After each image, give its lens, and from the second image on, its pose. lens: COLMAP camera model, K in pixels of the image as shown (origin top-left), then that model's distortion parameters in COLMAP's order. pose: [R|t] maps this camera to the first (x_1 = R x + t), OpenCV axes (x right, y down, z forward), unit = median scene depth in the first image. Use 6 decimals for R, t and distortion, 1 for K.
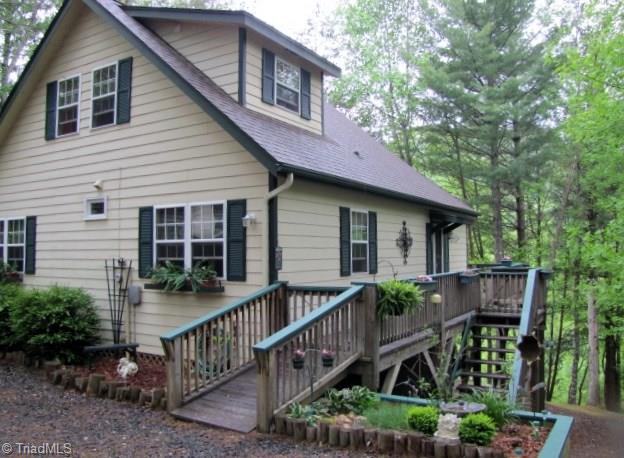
lens RADIAL K [[538.9, 0, 312.0], [0, 538.9, 229.0], [0, 0, 1]] dist [-0.196282, 0.203306]
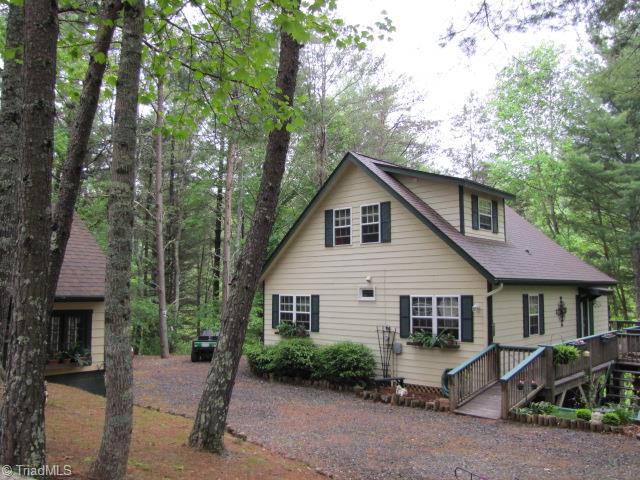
lens RADIAL K [[535.6, 0, 320.0], [0, 535.6, 240.0], [0, 0, 1]] dist [-0.192763, 0.175584]
pose [[0.972807, -0.013348, -0.231234, -0.179975], [0.002021, 0.998789, -0.049156, -0.131478], [0.231610, 0.047352, 0.971656, -0.682805]]
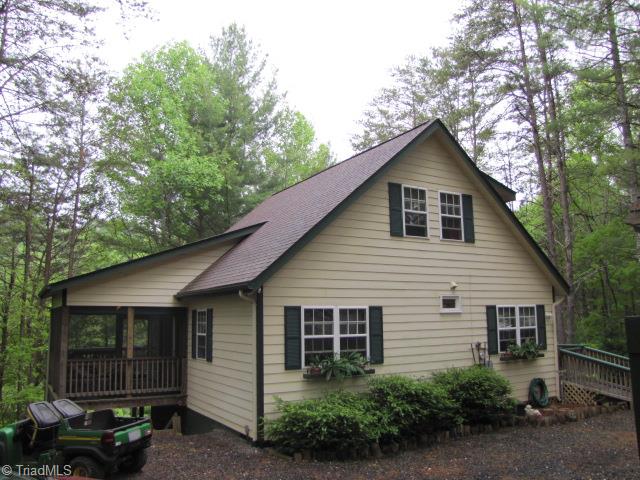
lens RADIAL K [[535.6, 0, 320.0], [0, 535.6, 240.0], [0, 0, 1]] dist [-0.192763, 0.175584]
pose [[0.480512, 0.120774, 0.868632, -1.796341], [-0.041160, 0.992486, -0.115226, -0.034290], [-0.876022, 0.019614, 0.481873, 0.697193]]
